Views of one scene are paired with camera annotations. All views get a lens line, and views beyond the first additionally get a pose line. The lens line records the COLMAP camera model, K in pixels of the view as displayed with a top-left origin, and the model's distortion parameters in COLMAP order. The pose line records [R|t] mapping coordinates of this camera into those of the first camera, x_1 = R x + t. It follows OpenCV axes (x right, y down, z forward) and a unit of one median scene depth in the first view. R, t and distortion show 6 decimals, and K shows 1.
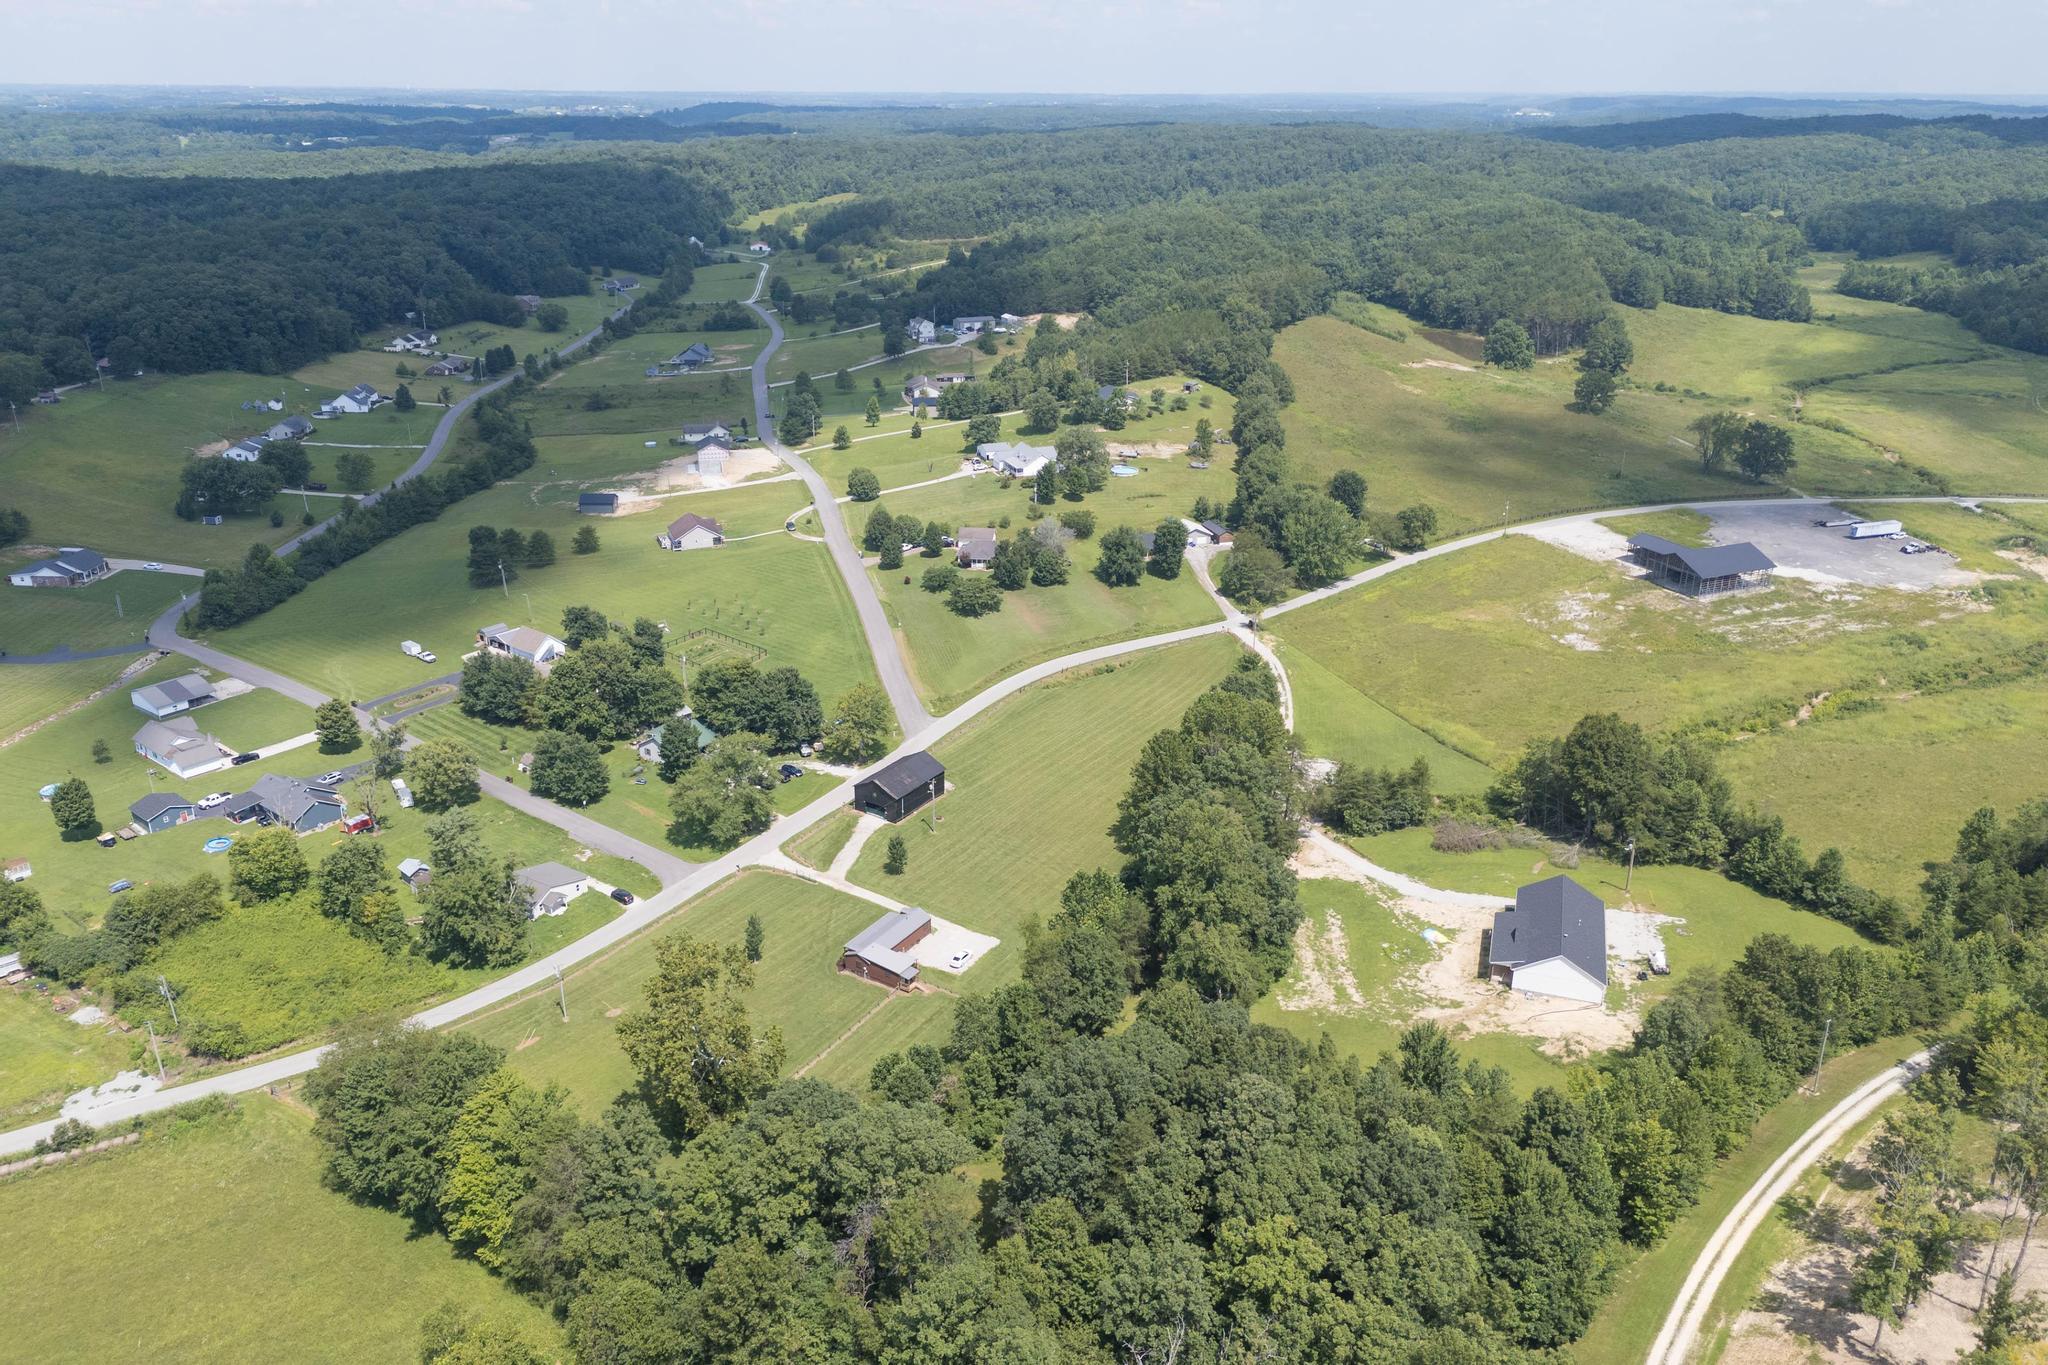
lens RADIAL K [[1501.3, 0, 1014.4], [0, 1501.3, 679.8], [0, 0, 1]] dist [0.063867, -0.054181]
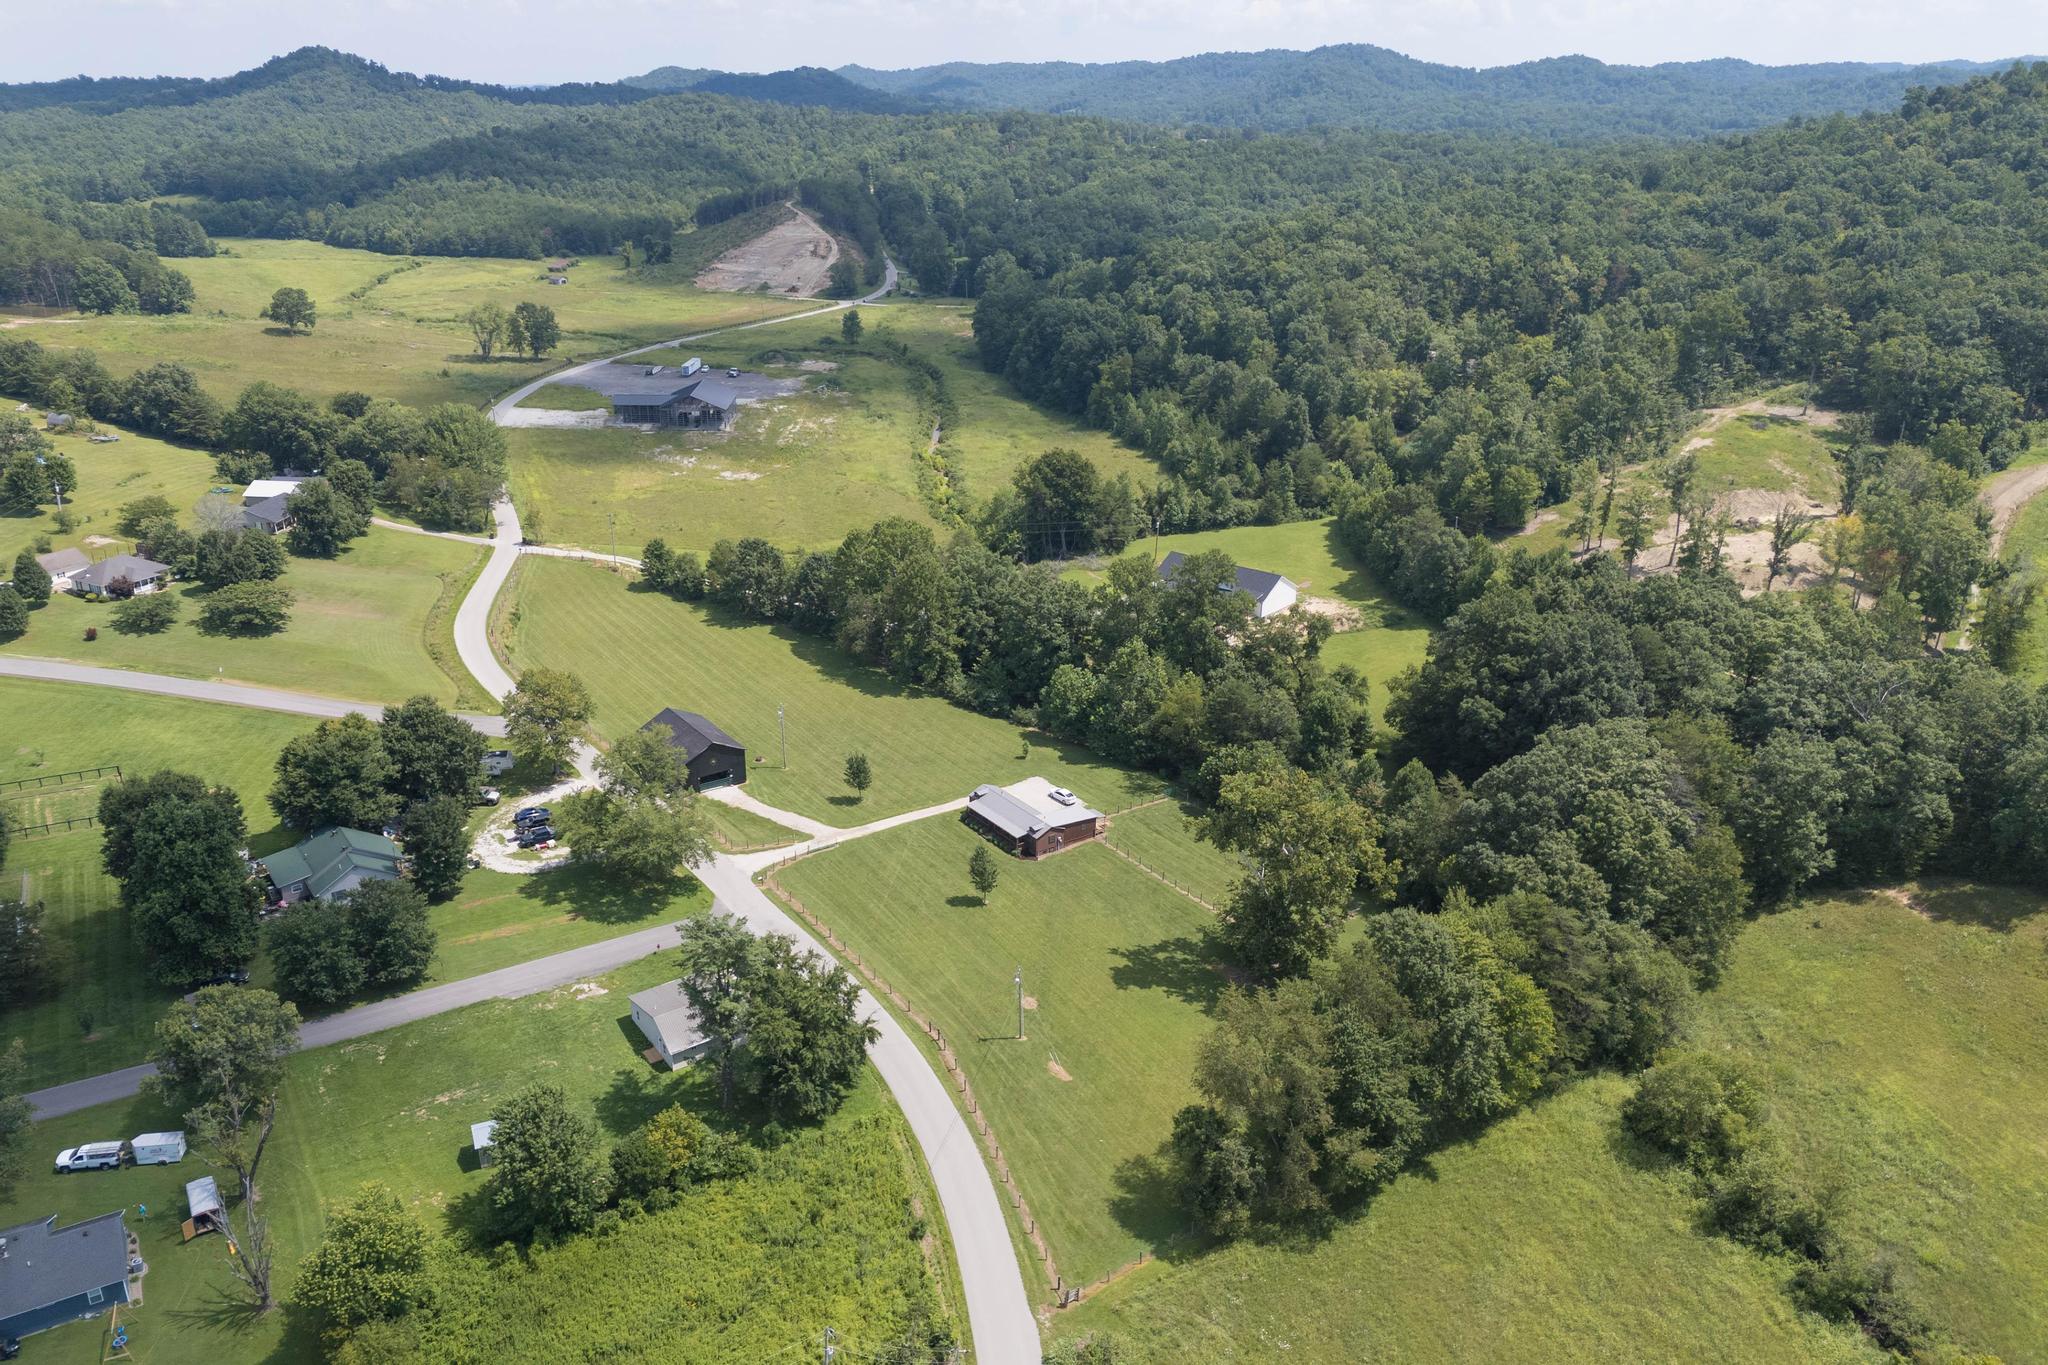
lens RADIAL K [[1501.3, 0, 1012.5], [0, 1501.3, 685.9], [0, 0, 1]] dist [0.063867, -0.054181]
pose [[0.359336, -0.345863, 0.866750, -0.624480], [0.338814, 0.913761, 0.224156, -0.072424], [-0.869530, 0.213120, 0.445531, 0.451980]]
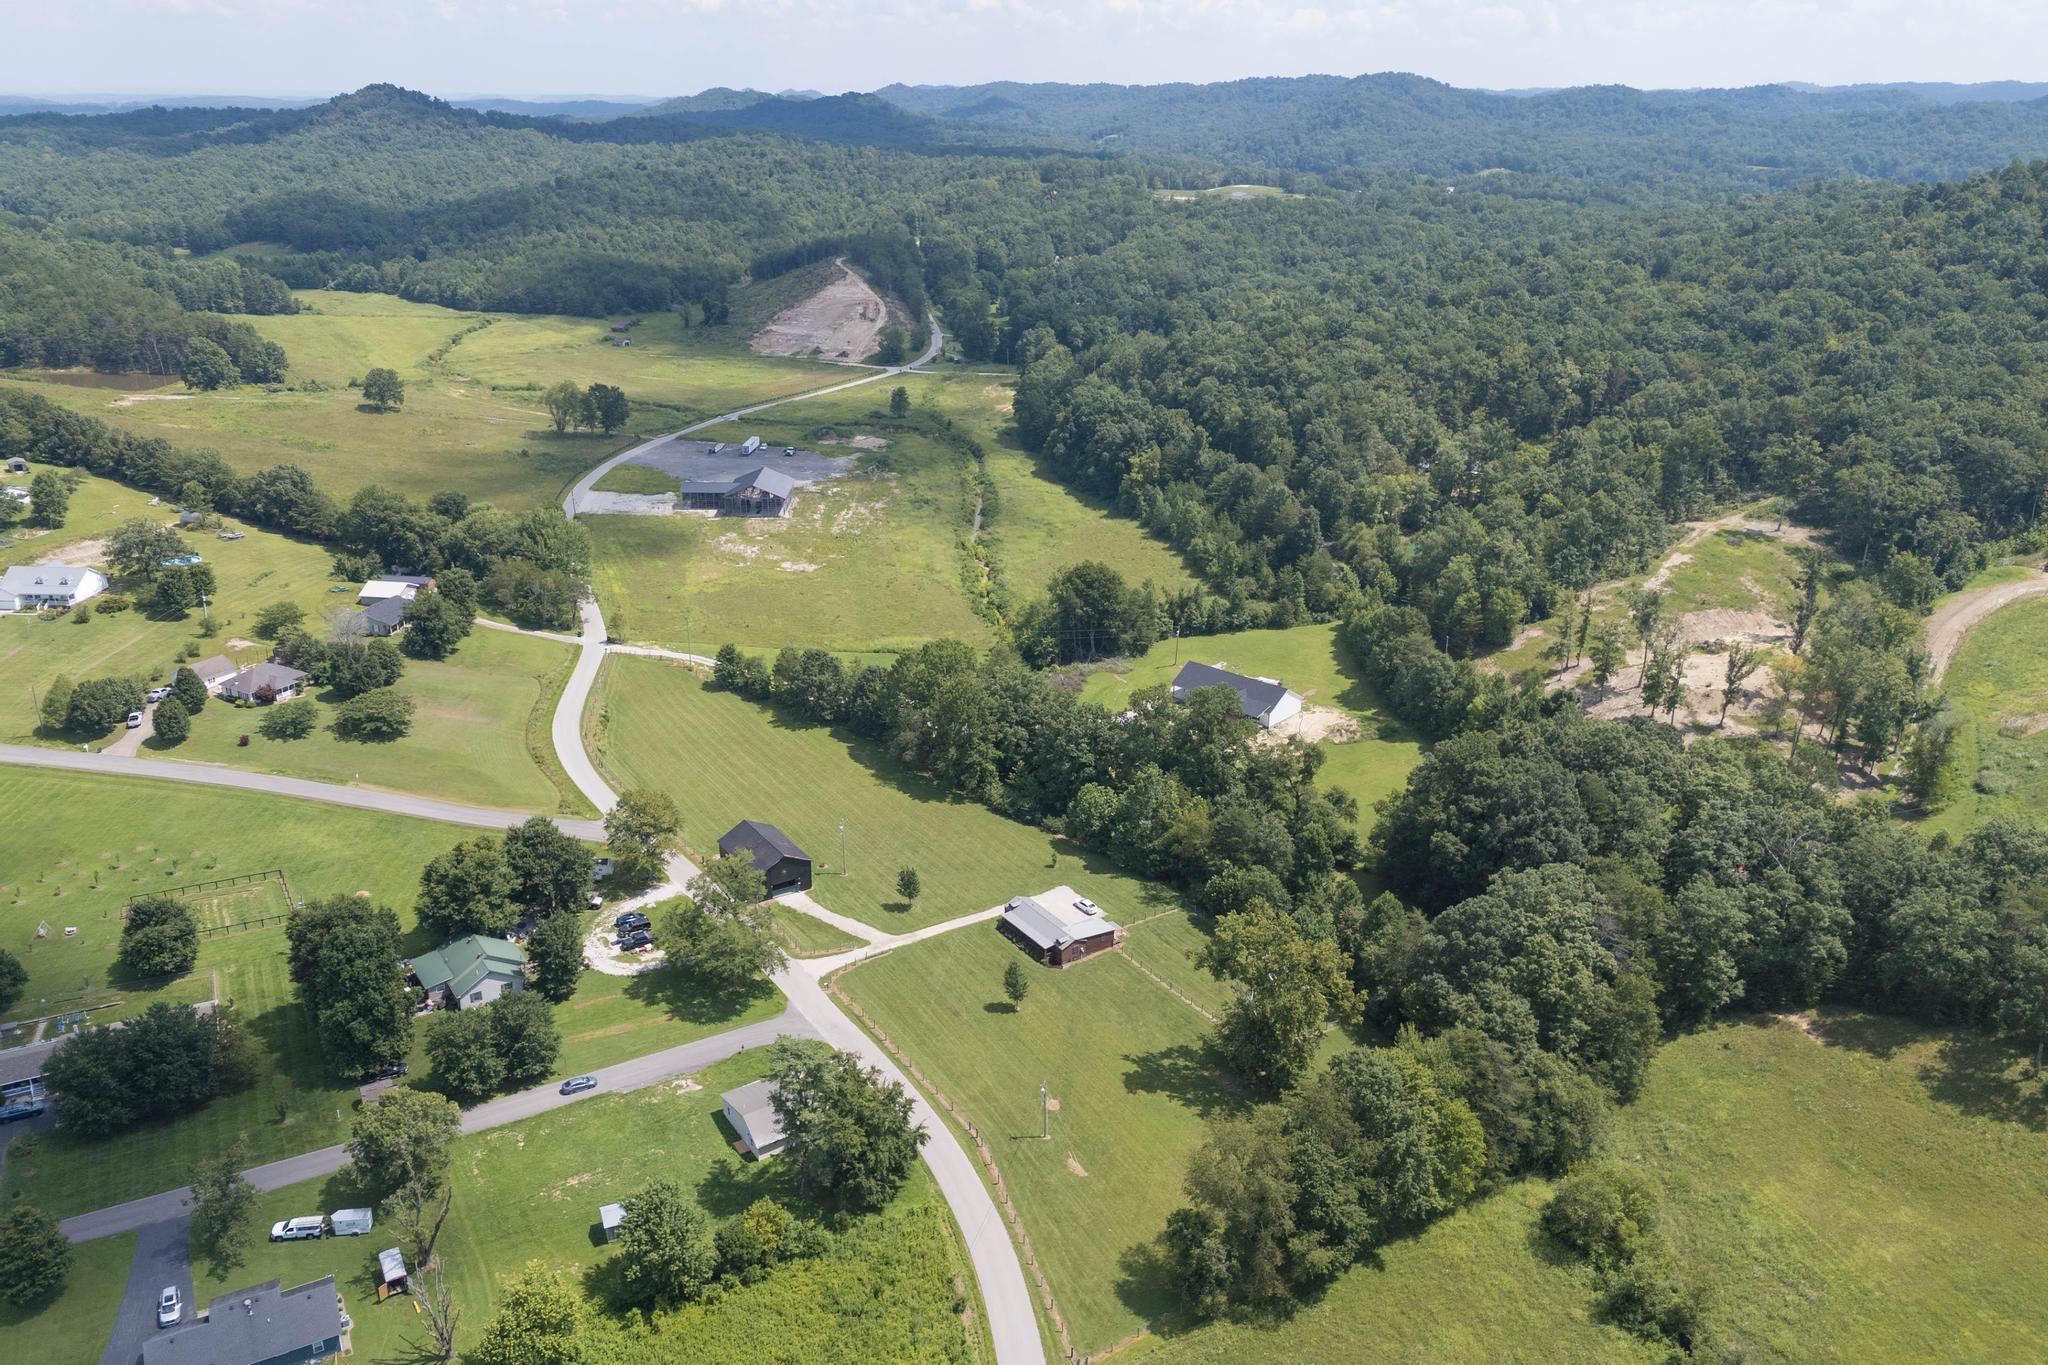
lens RADIAL K [[1501.3, 0, 1012.1], [0, 1501.3, 685.1], [0, 0, 1]] dist [0.063867, -0.054181]
pose [[0.384524, -0.336847, 0.859462, -0.695191], [0.332454, 0.919103, 0.211482, -0.153275], [-0.861171, 0.204412, 0.465404, 0.389053]]
